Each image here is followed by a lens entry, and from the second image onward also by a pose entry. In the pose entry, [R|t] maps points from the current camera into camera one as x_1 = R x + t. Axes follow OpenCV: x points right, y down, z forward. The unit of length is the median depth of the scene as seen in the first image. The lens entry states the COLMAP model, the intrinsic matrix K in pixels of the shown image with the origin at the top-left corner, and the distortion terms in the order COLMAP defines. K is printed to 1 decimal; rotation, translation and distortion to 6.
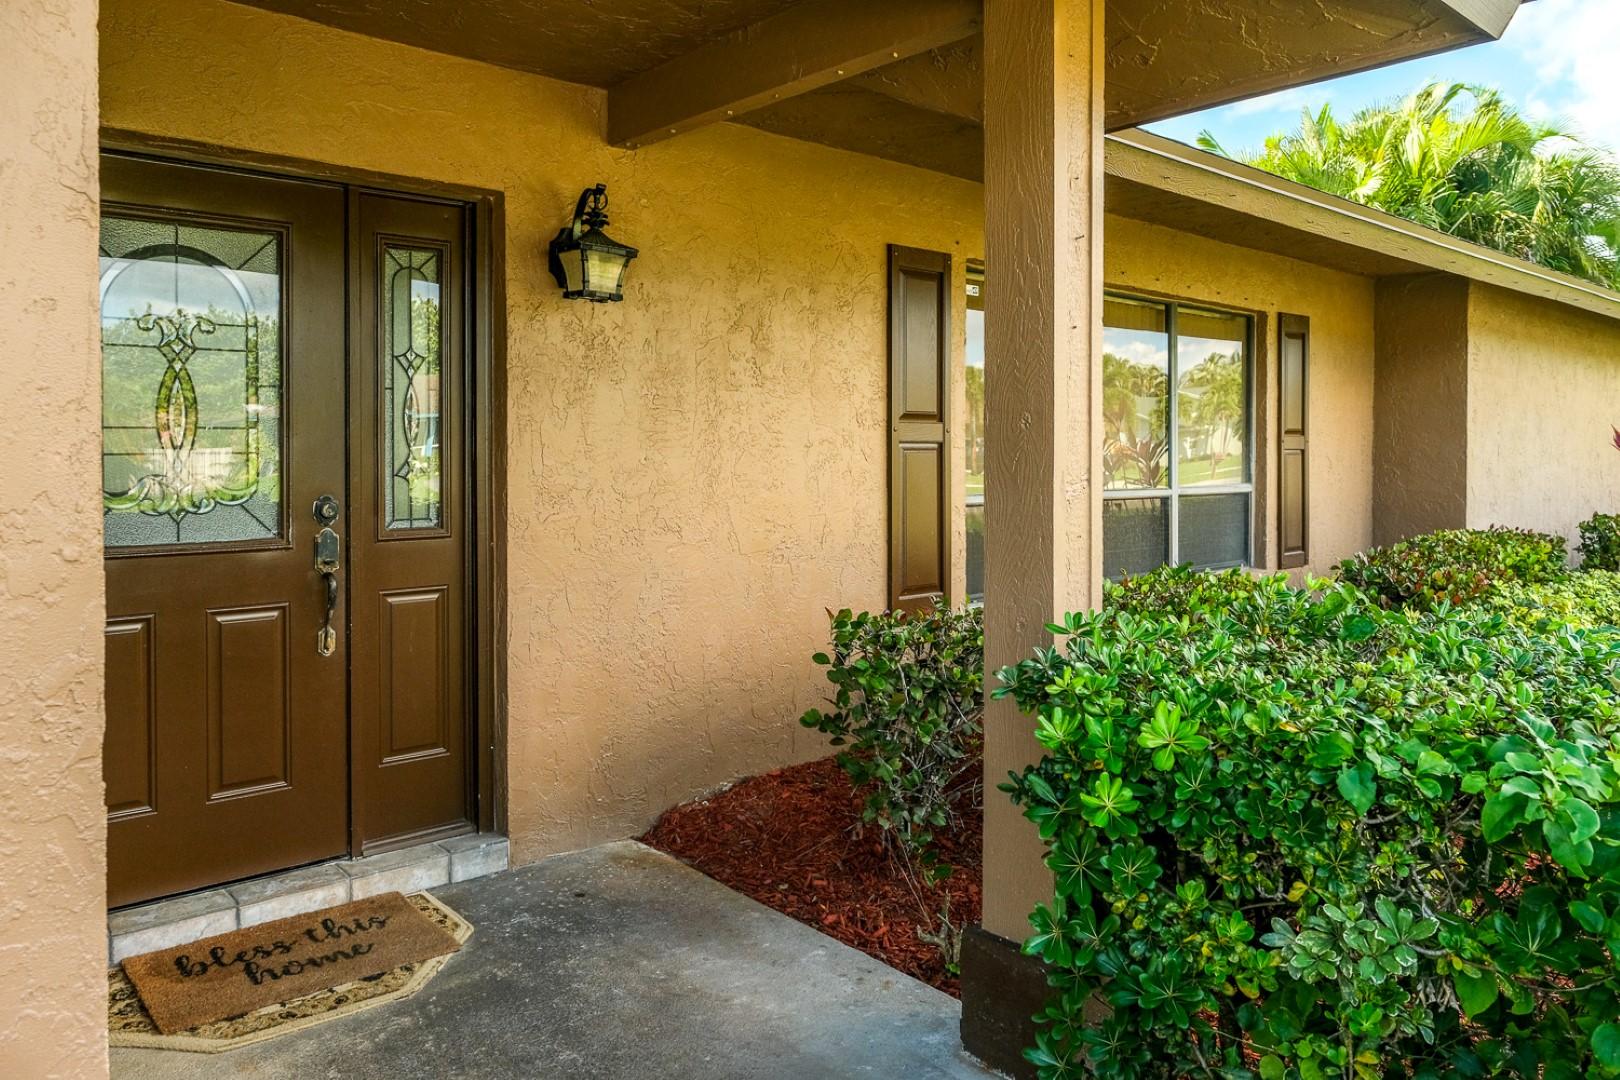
lens RADIAL K [[1125.2, 0, 810.9], [0, 1125.2, 481.5], [0, 0, 1]] dist [-0.008161, 0.002482]
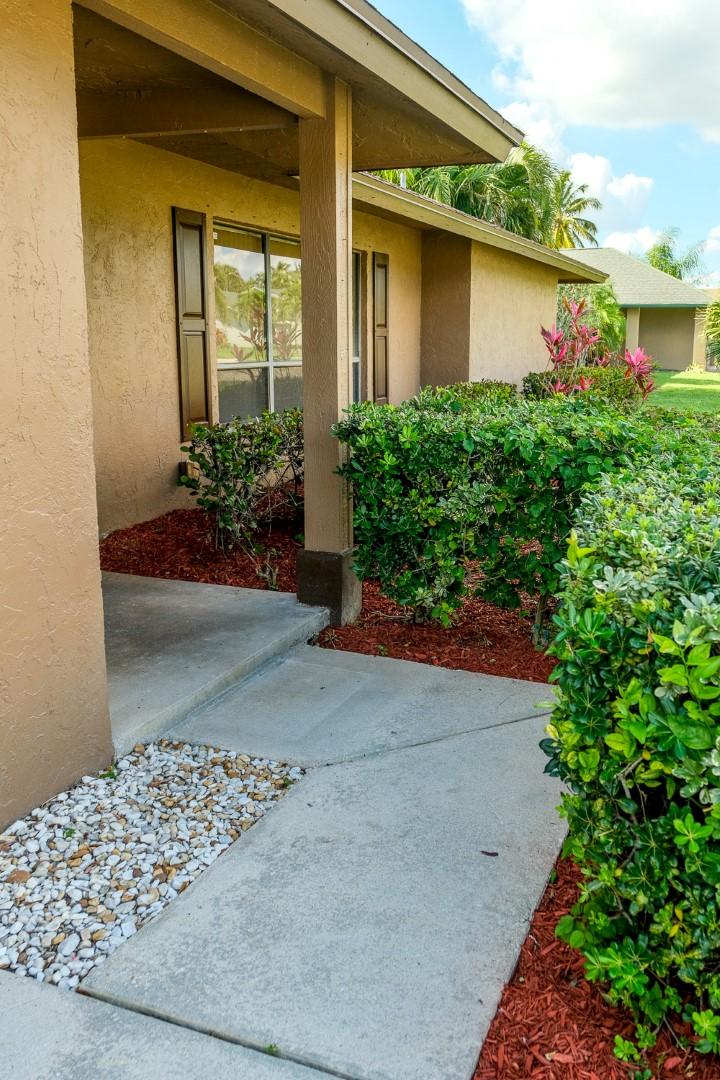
lens RADIAL K [[977.7, 0, 360.0], [0, 977.7, 540.0], [0, 0, 1]] dist [0.000824, 0.000387]
pose [[0.903317, -0.084470, 0.420574, -0.329255], [0.009352, 0.984066, 0.177557, 0.015484], [-0.428871, -0.156457, 0.889714, -0.460030]]
